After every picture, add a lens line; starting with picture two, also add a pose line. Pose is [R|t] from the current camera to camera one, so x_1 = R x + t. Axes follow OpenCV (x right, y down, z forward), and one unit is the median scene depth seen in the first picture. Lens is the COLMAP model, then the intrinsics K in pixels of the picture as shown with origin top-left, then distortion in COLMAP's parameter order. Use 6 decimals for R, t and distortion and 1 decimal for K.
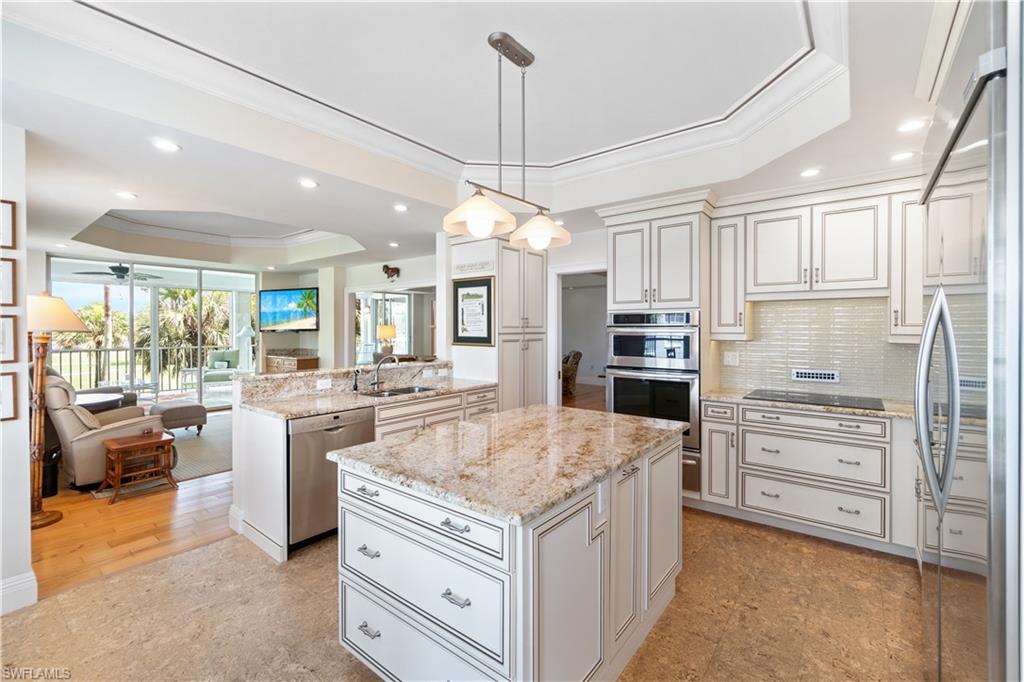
lens RADIAL K [[443.3, 0, 513.1], [0, 443.3, 333.1], [0, 0, 1]] dist [-0.006680, 0.000546]
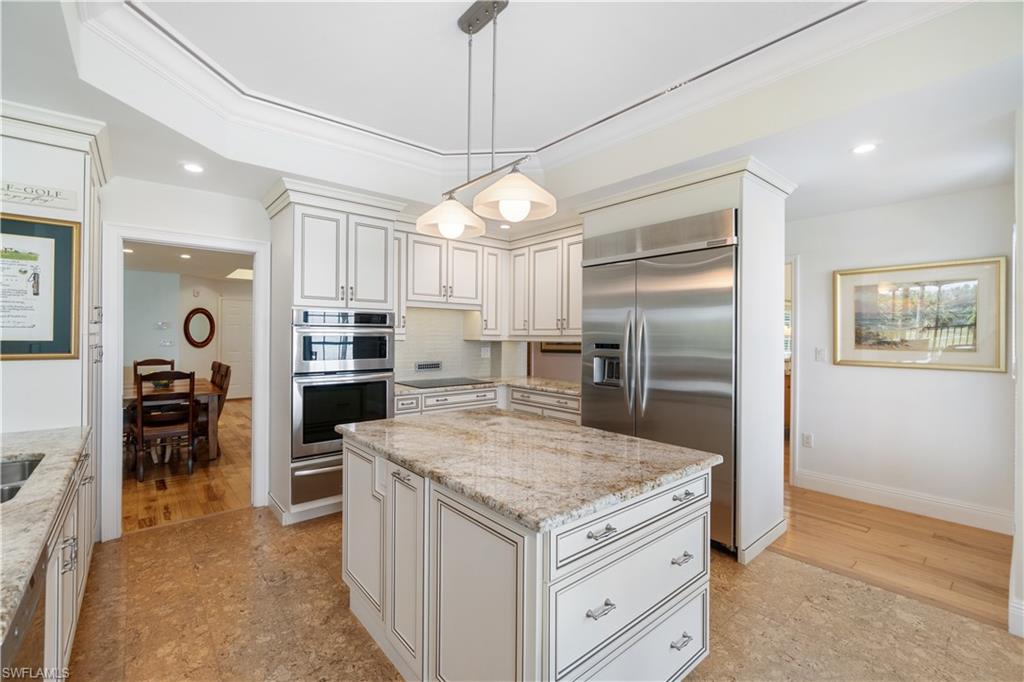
lens RADIAL K [[443.3, 0, 508.3], [0, 443.3, 333.6], [0, 0, 1]] dist [-0.006680, 0.000546]
pose [[0.200816, 0.003968, 0.979621, -0.591422], [0.000451, 0.999991, -0.004143, 0.004600], [-0.979629, 0.001274, 0.200813, 0.525154]]
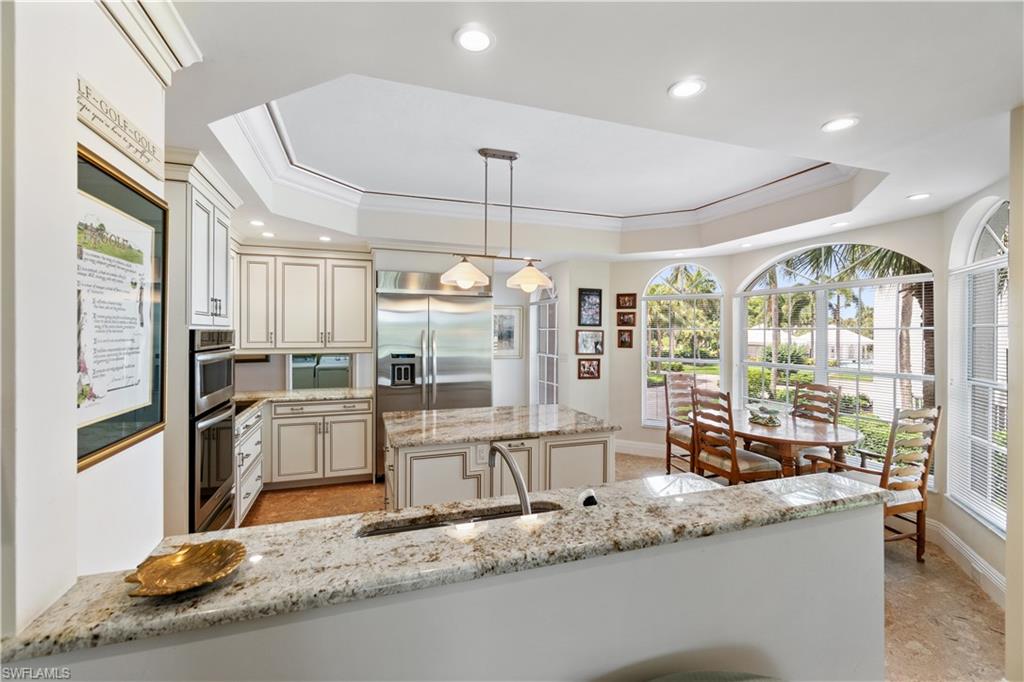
lens RADIAL K [[443.3, 0, 514.4], [0, 443.3, 340.7], [0, 0, 1]] dist [-0.006680, 0.000546]
pose [[-0.846459, -0.015960, 0.532215, -0.552068], [-0.003137, 0.999683, 0.024989, -0.054160], [-0.532445, 0.019483, -0.846240, 1.496182]]
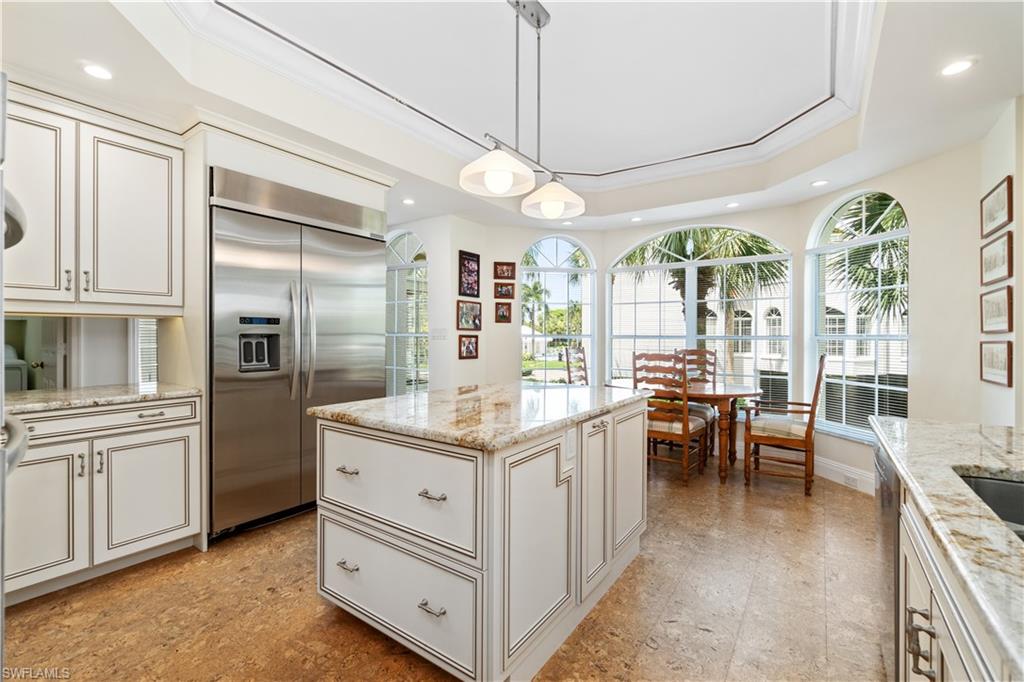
lens RADIAL K [[443.3, 0, 513.4], [0, 443.3, 339.5], [0, 0, 1]] dist [-0.006680, 0.000546]
pose [[-0.998342, -0.003885, -0.057422, 0.060727], [-0.004850, 0.999849, 0.016673, 0.048859], [0.057348, 0.016924, -0.998211, 1.352876]]
